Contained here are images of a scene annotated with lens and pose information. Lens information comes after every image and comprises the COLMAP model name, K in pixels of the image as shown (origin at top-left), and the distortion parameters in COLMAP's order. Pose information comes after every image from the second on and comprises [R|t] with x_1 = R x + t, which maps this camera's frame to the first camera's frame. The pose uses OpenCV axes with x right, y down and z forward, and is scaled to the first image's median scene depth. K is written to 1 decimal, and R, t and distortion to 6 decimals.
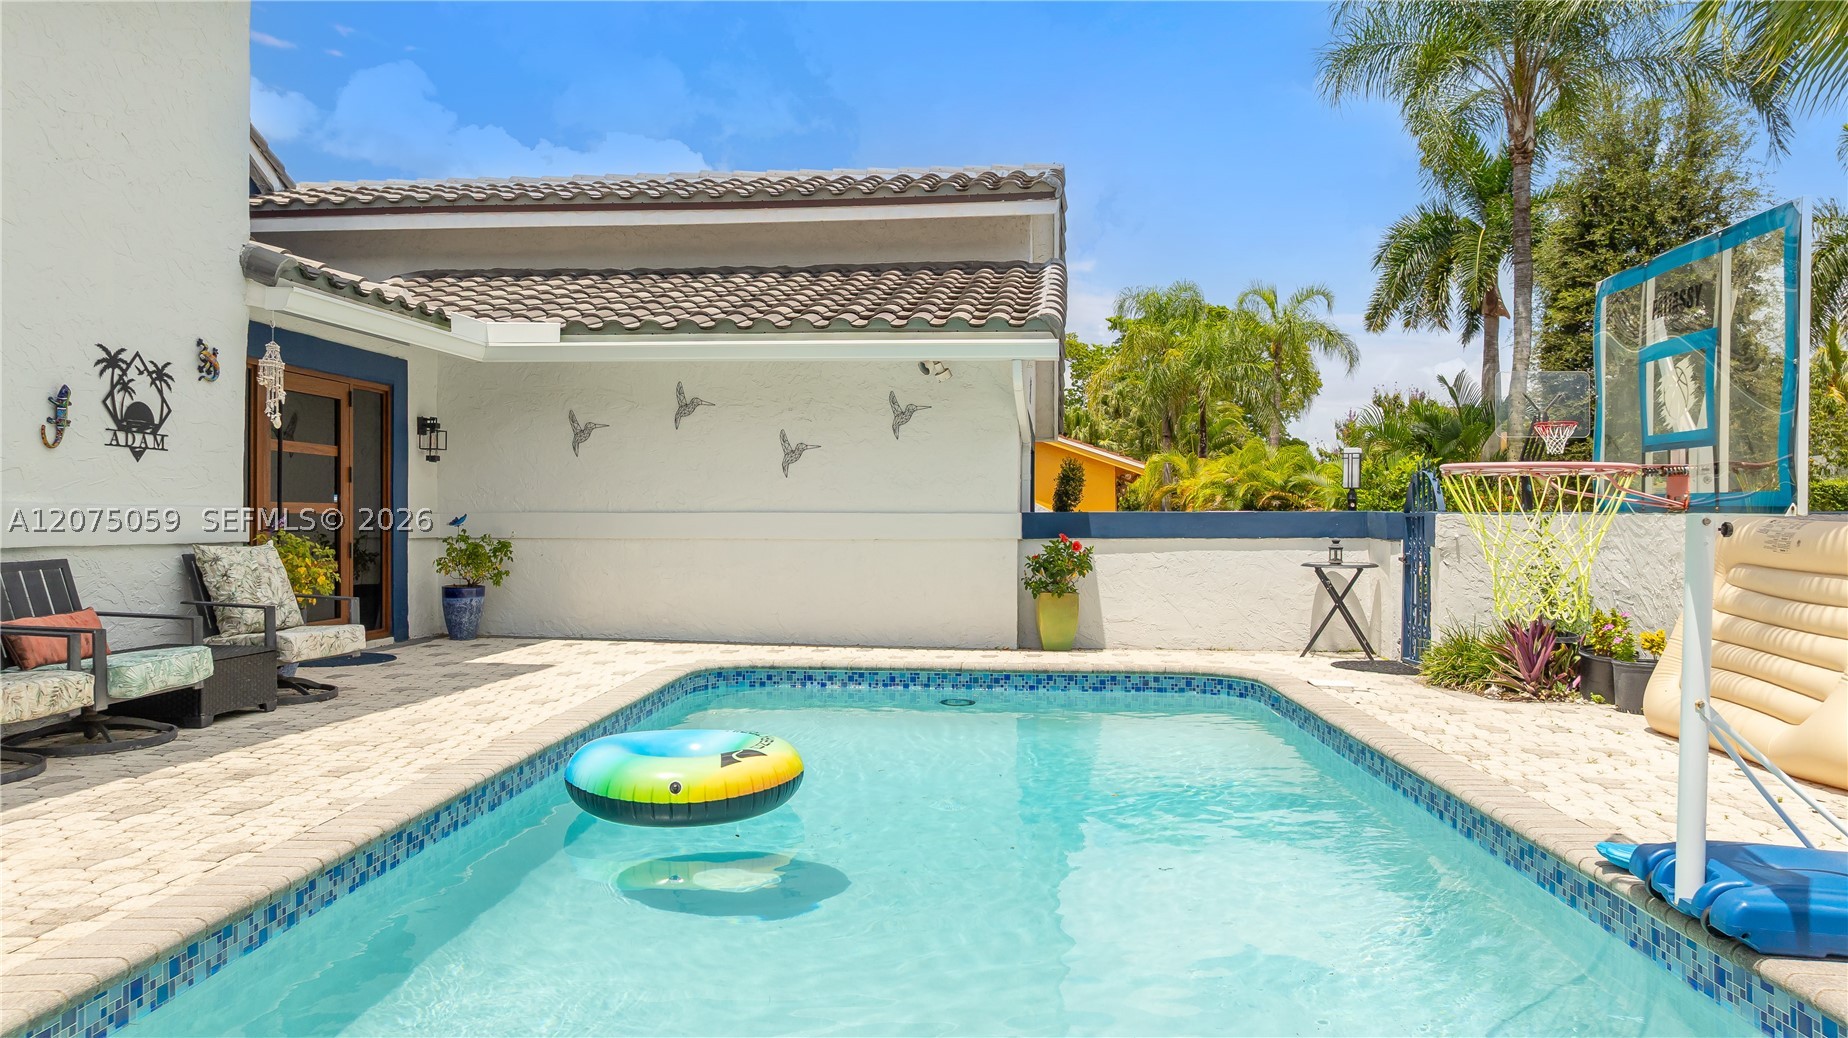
lens RADIAL K [[1305.6, 0, 905.8], [0, 1305.6, 514.0], [0, 0, 1]] dist [-0.006727, 0.010816]
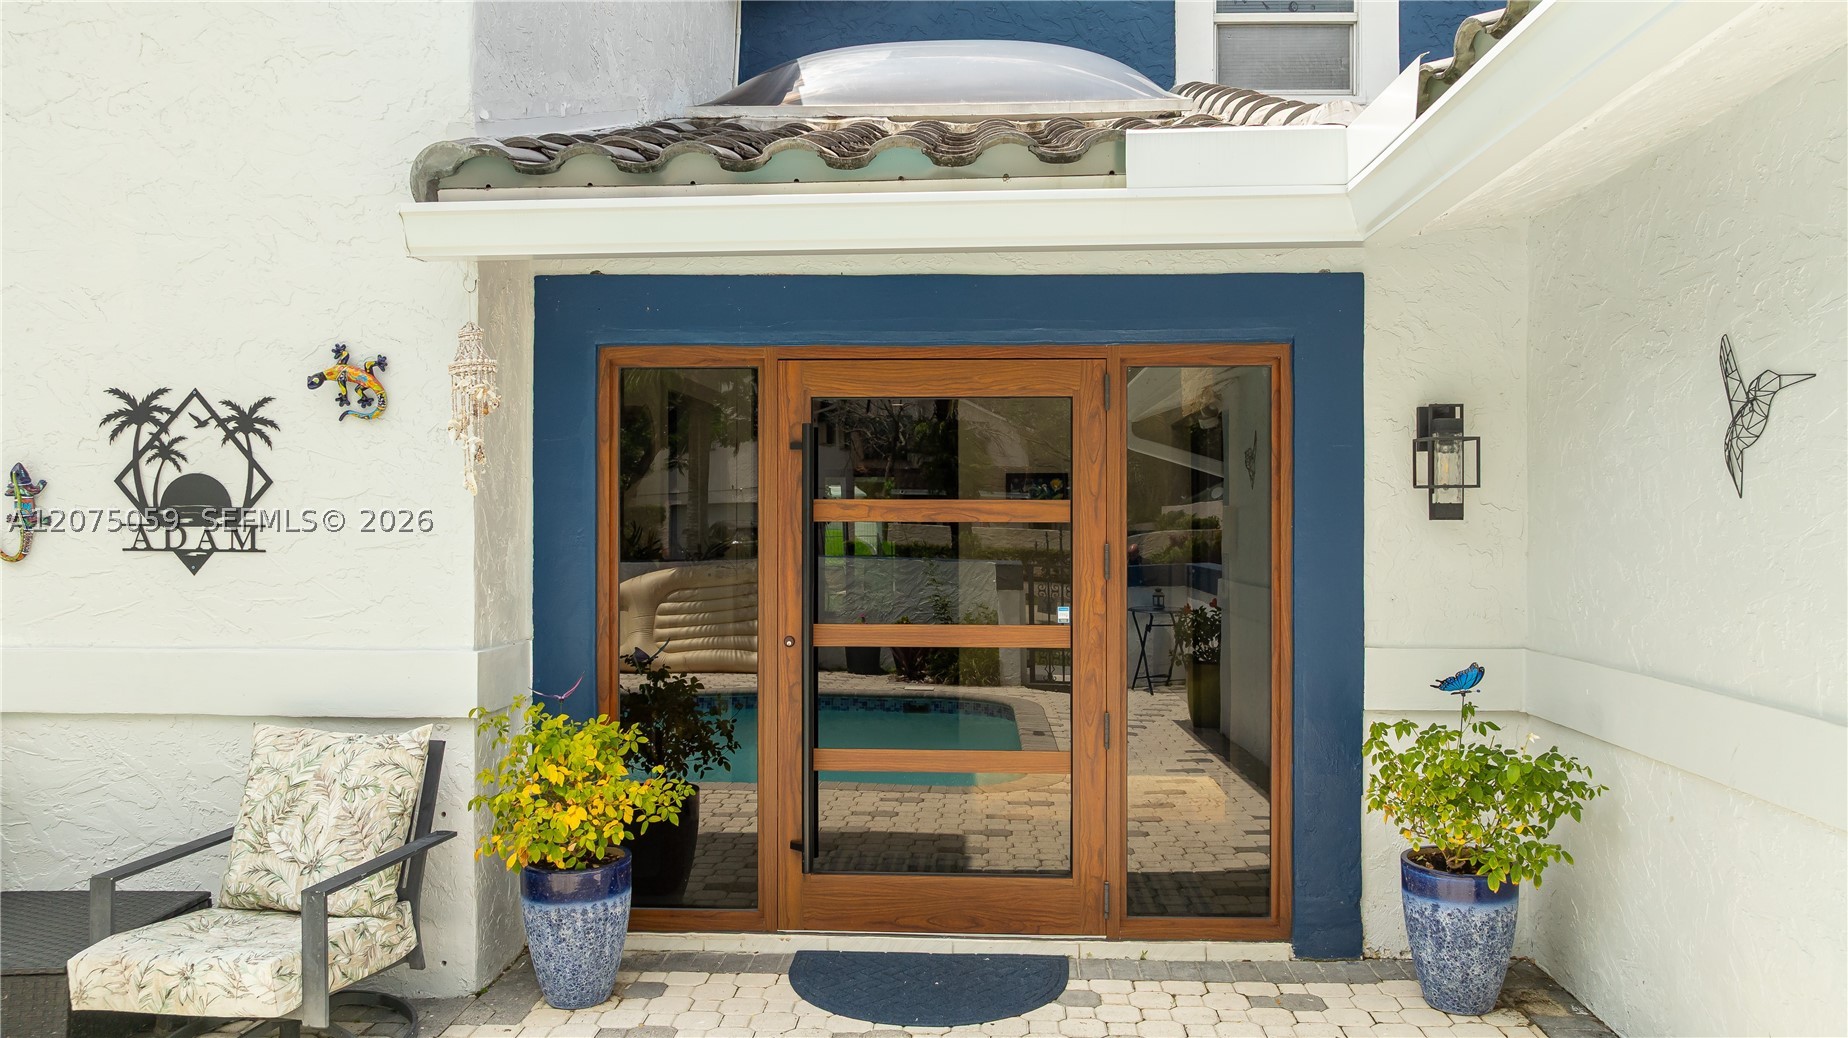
lens RADIAL K [[1305.6, 0, 913.2], [0, 1305.6, 532.3], [0, 0, 1]] dist [-0.006727, 0.010816]
pose [[0.057385, 0.006583, -0.998330, 0.018644], [0.004340, 0.999967, 0.006844, -0.047610], [0.998343, -0.004725, 0.057354, 0.994667]]
